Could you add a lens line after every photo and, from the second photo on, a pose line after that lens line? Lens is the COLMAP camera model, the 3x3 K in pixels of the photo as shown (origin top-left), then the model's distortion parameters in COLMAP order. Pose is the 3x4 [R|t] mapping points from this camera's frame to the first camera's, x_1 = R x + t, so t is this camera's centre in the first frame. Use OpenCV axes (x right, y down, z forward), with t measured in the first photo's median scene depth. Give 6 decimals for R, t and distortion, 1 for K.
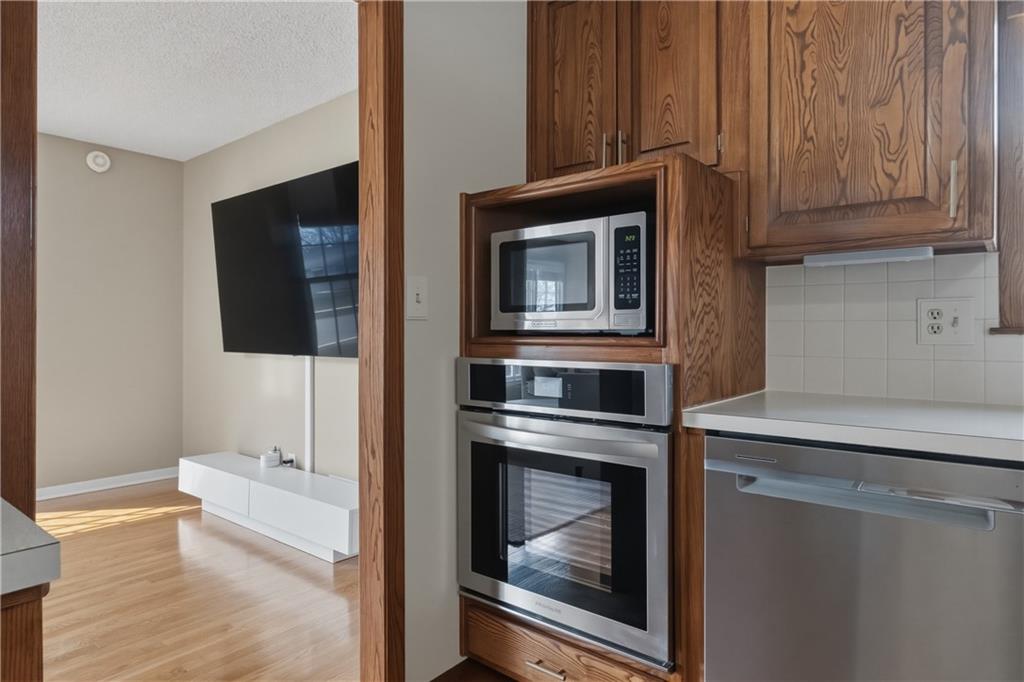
lens RADIAL K [[594.0, 0, 517.1], [0, 594.0, 335.6], [0, 0, 1]] dist [0.010814, -0.000320]
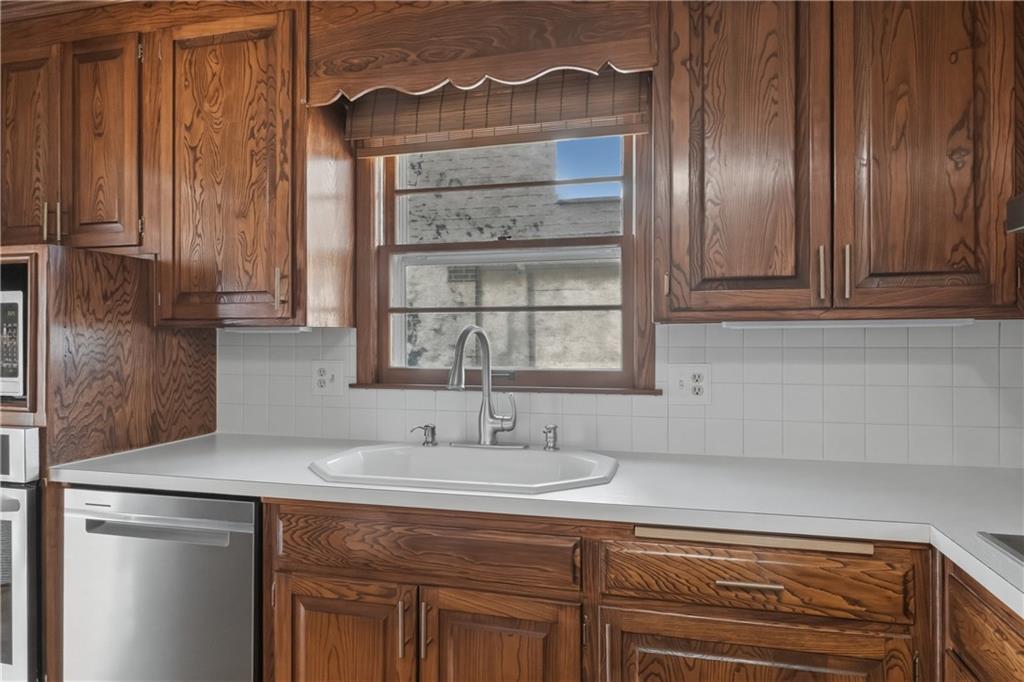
lens RADIAL K [[594.0, 0, 514.6], [0, 594.0, 342.7], [0, 0, 1]] dist [0.010814, -0.000320]
pose [[0.918167, -0.000929, 0.396193, 0.608586], [-0.001208, 0.999986, 0.005145, -0.115781], [-0.396193, -0.005203, 0.918153, -0.396754]]
